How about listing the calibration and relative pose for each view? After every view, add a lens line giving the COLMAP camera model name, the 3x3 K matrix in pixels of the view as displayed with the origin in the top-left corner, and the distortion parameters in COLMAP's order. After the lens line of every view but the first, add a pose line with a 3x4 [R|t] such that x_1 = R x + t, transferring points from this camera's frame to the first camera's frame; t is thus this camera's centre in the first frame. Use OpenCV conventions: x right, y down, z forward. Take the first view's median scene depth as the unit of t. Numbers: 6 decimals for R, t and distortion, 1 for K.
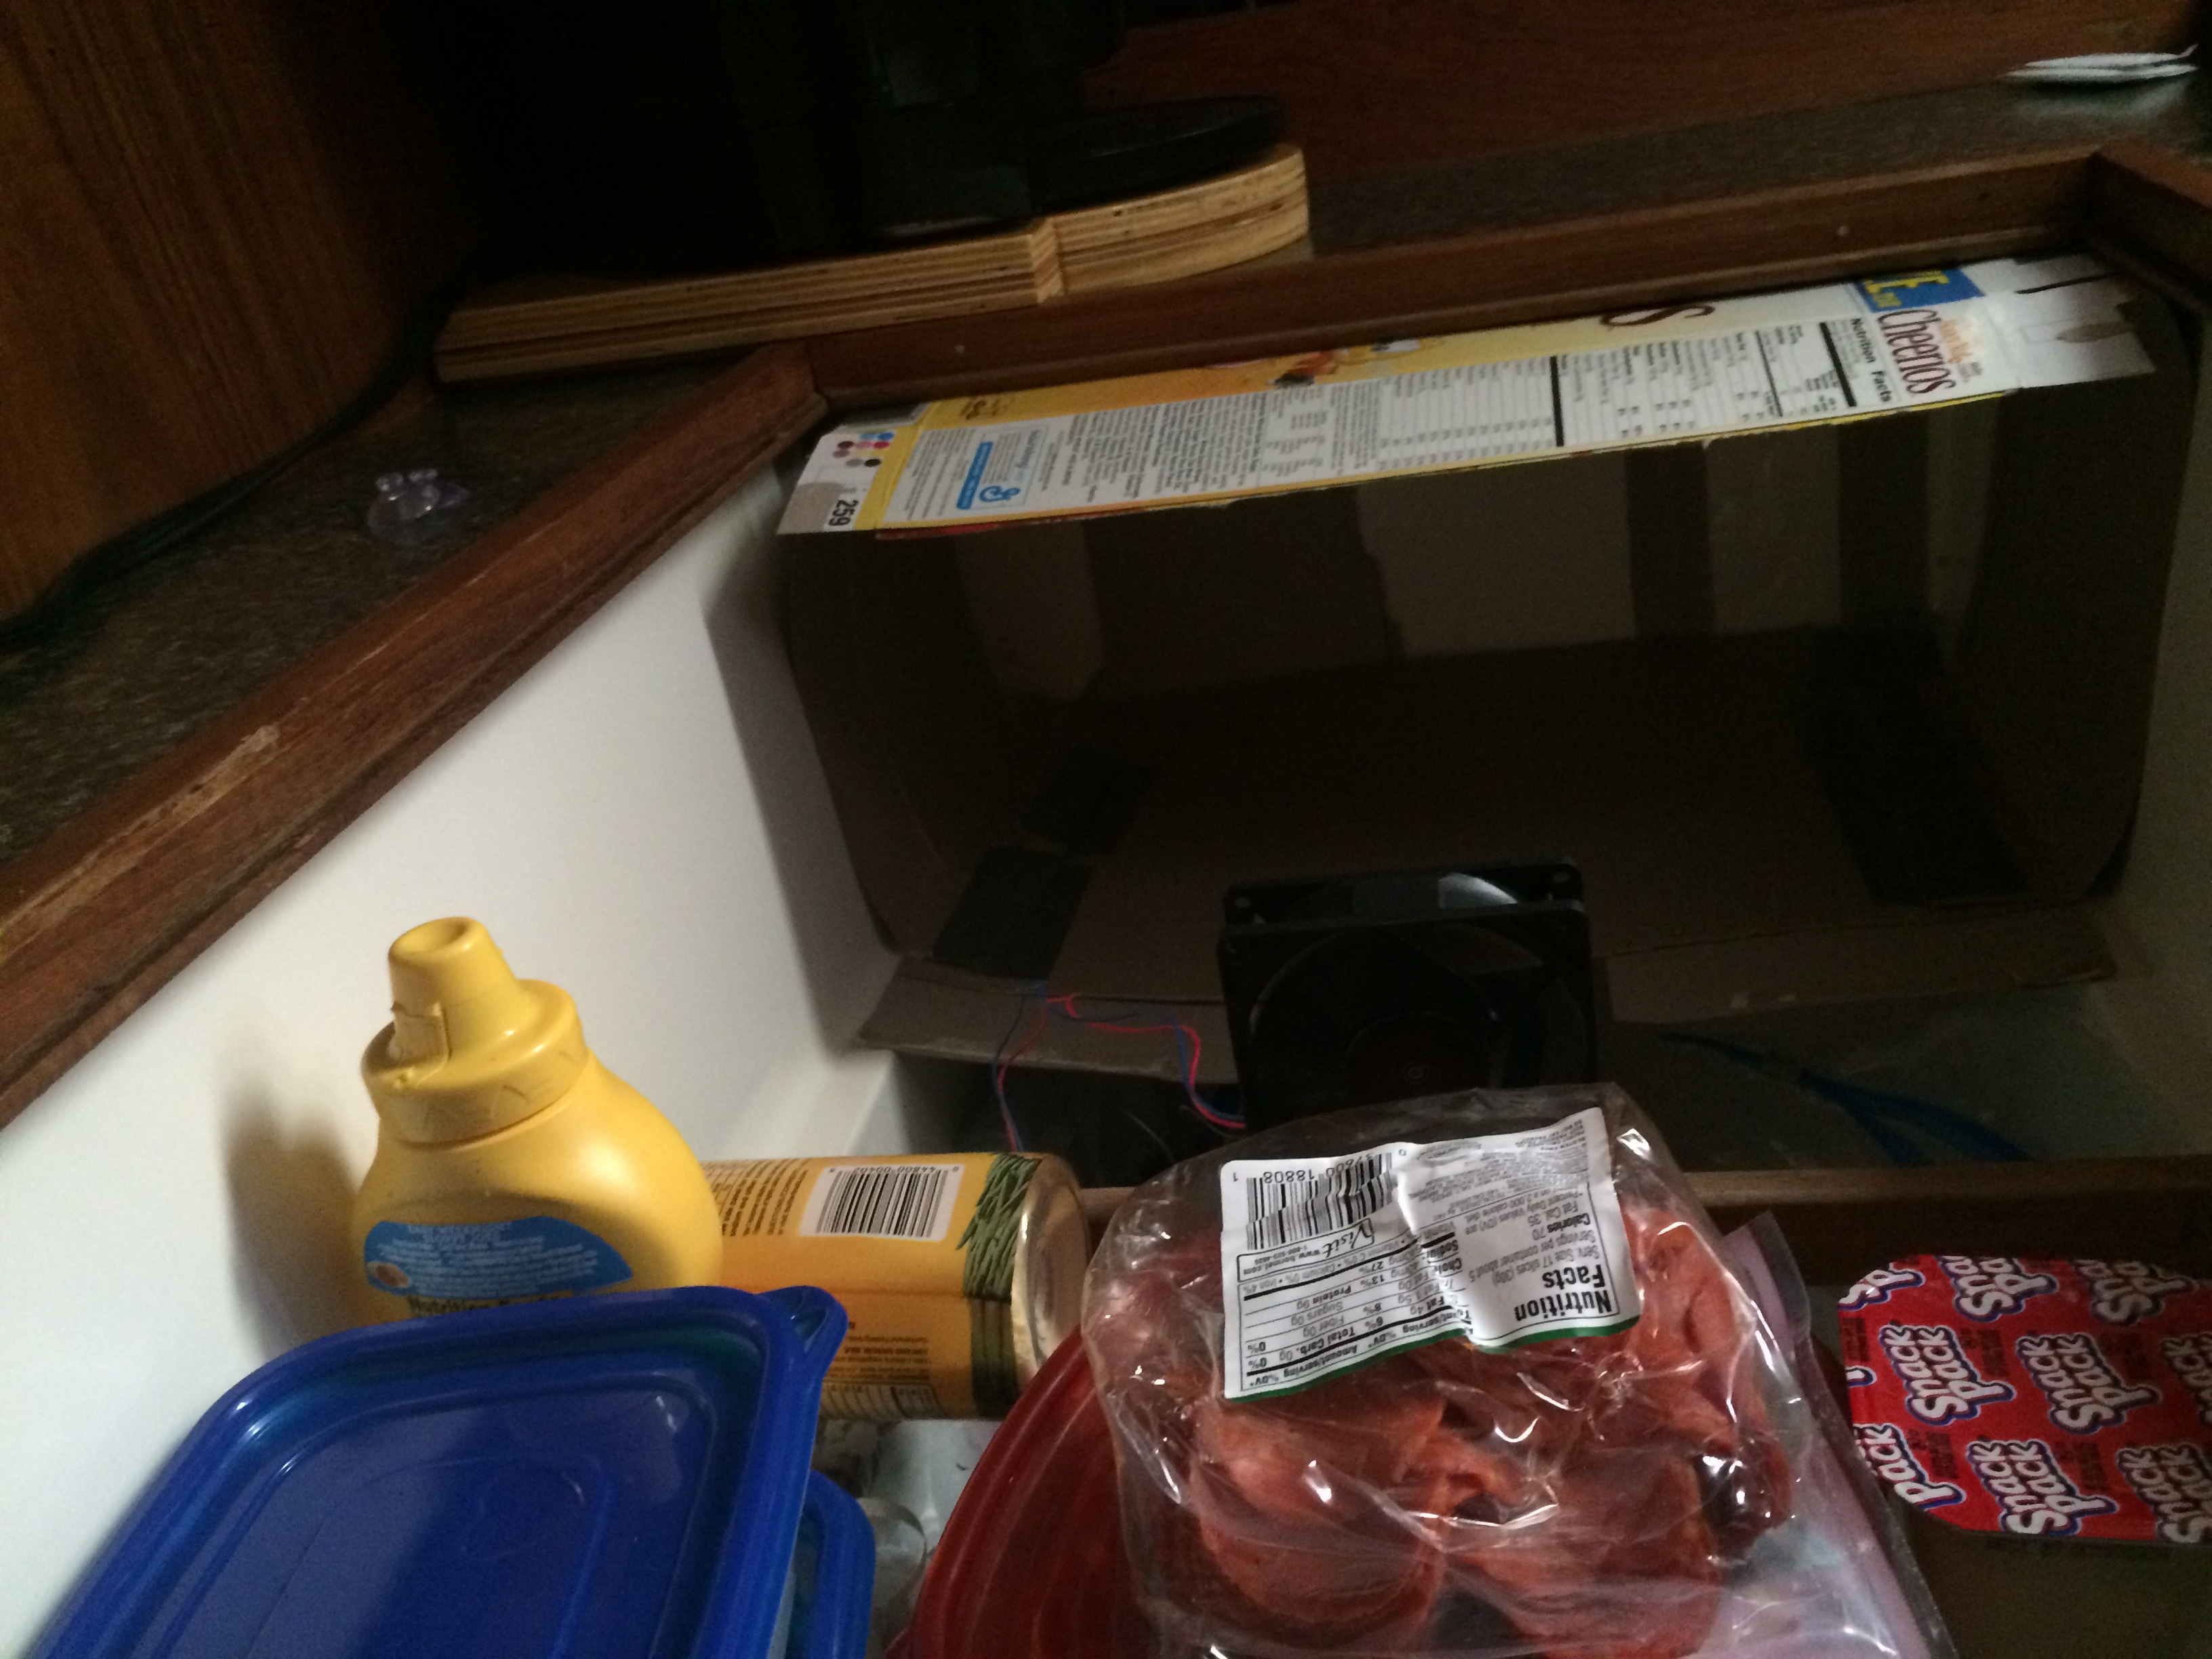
lens RADIAL K [[1913.4, 0, 1108.9], [0, 1913.4, 767.3], [0, 0, 1]] dist [0.059205, -0.098741]
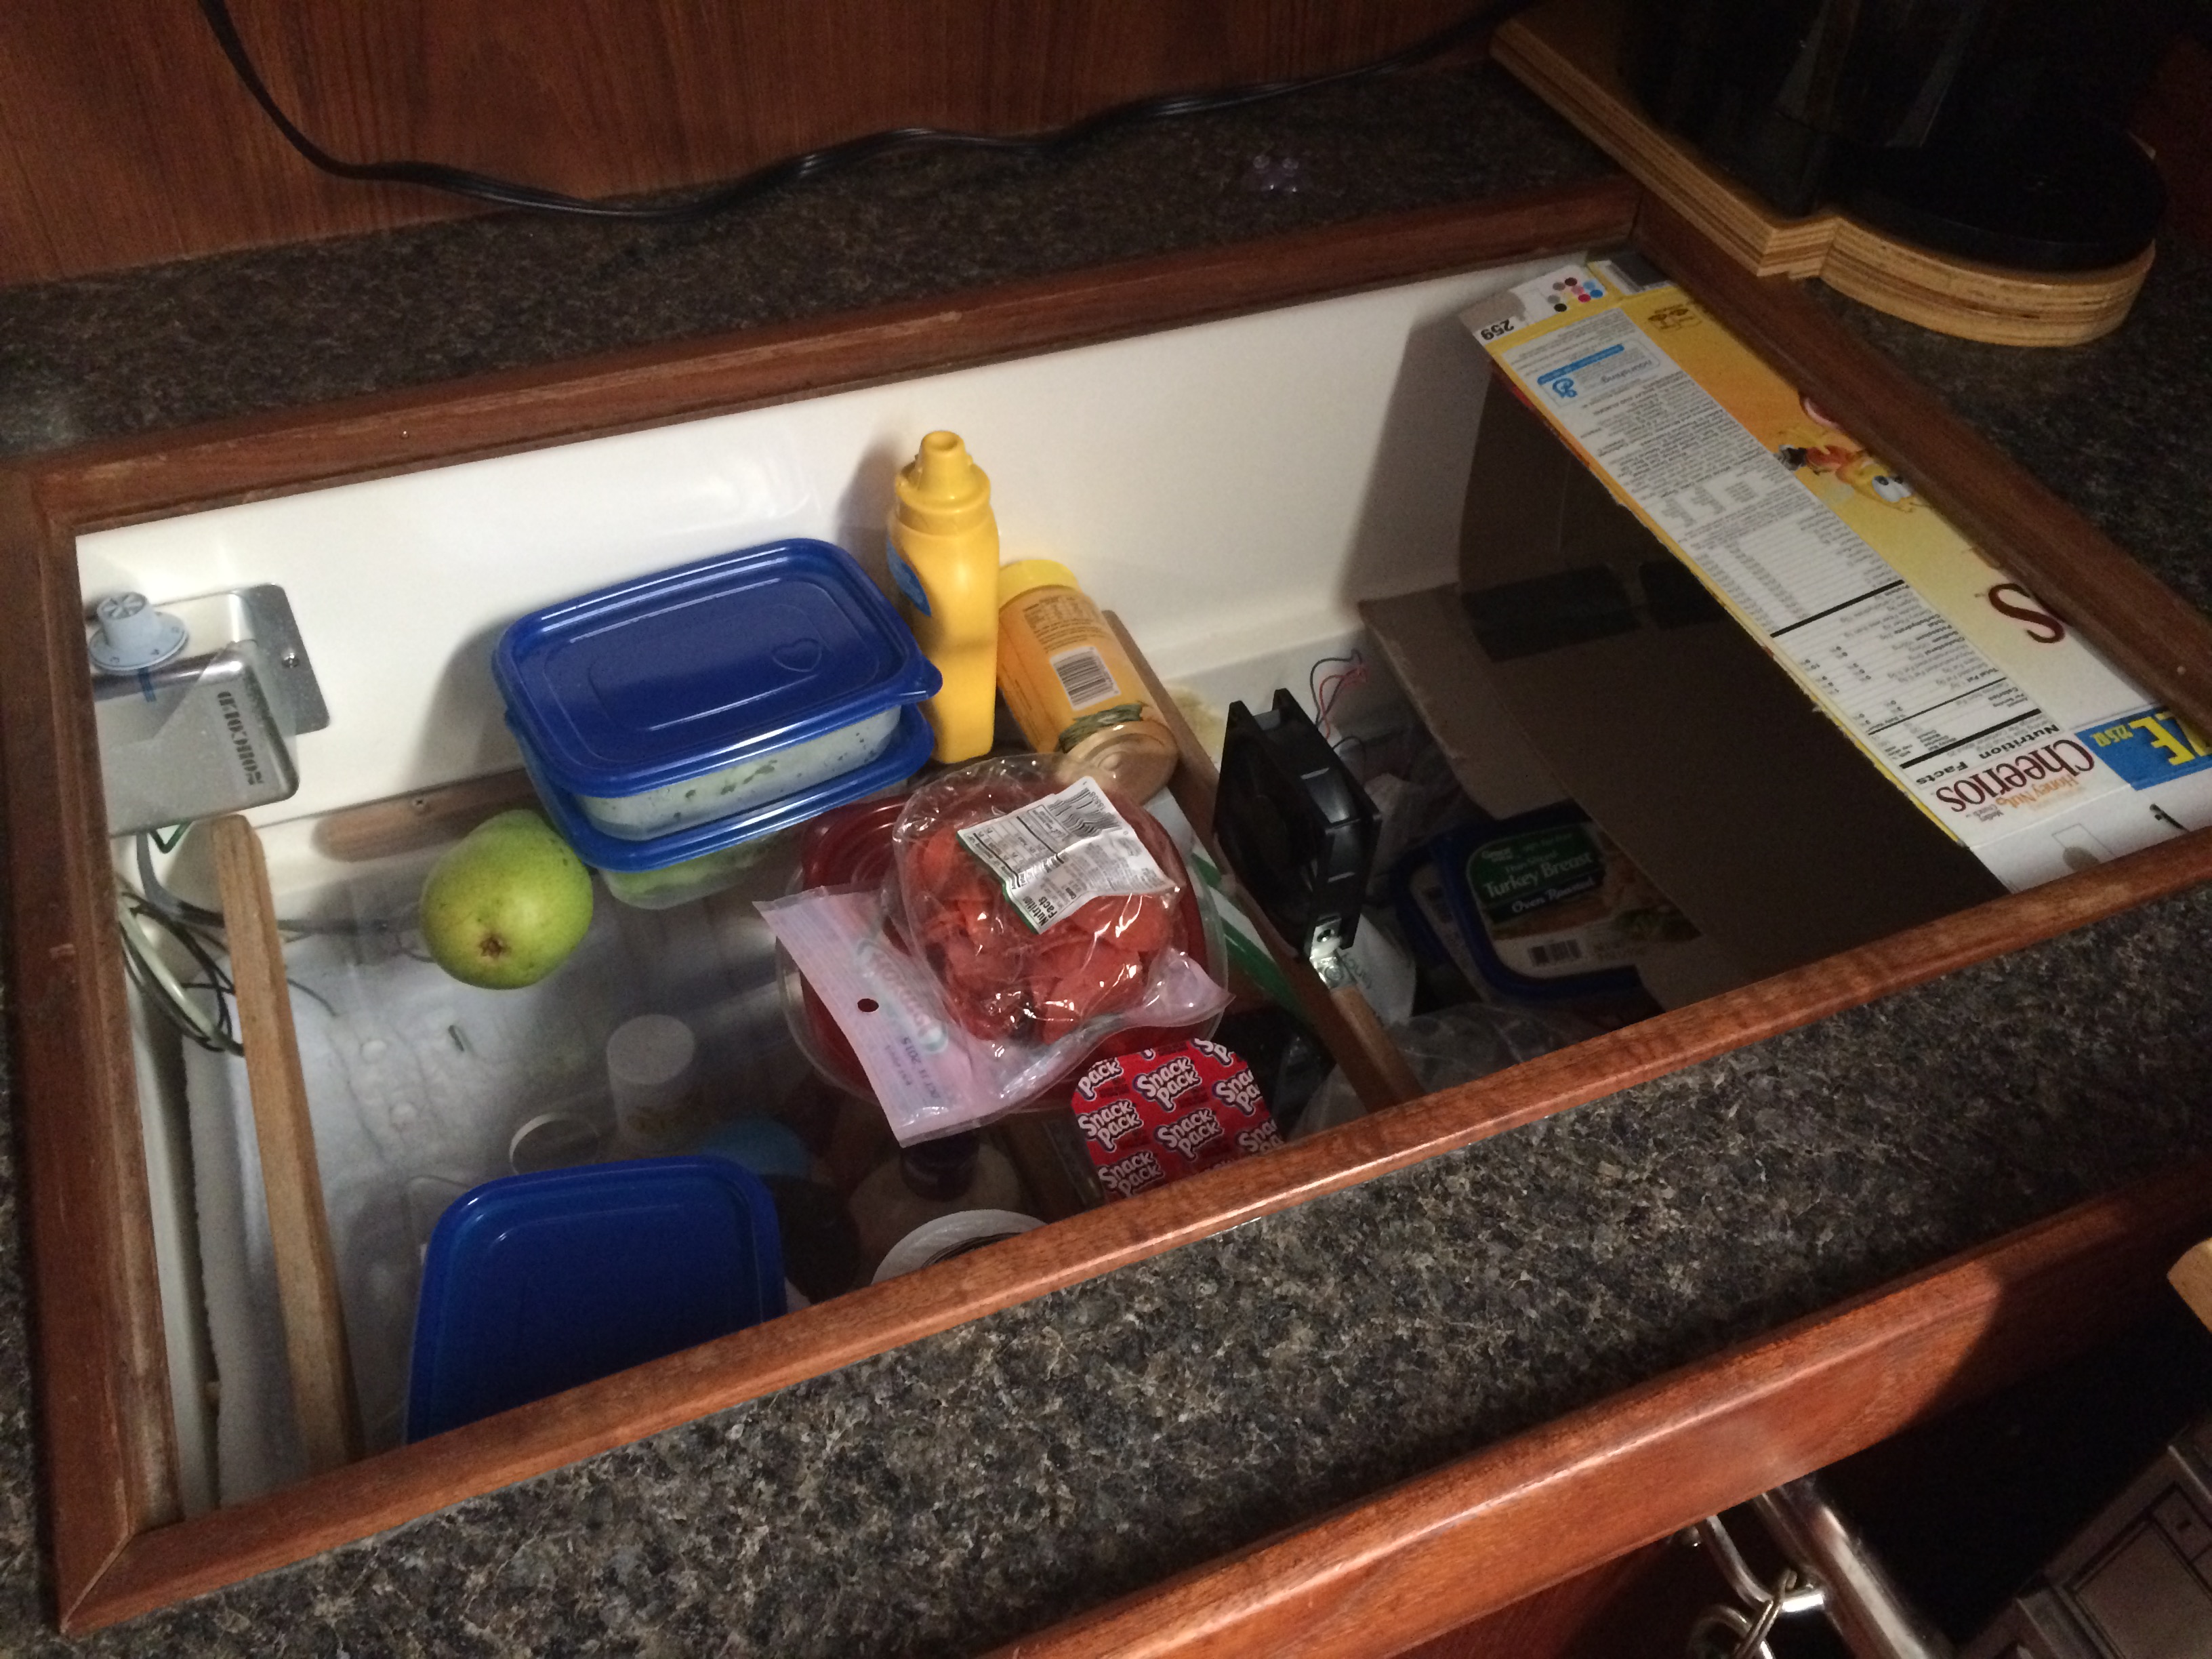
lens RADIAL K [[1913.4, 0, 1108.9], [0, 1913.4, 767.3], [0, 0, 1]] dist [0.059205, -0.098741]
pose [[0.536409, 0.718695, -0.442428, 0.665430], [-0.475334, 0.690450, 0.545286, -0.634742], [0.697369, -0.082196, 0.711983, -0.303436]]
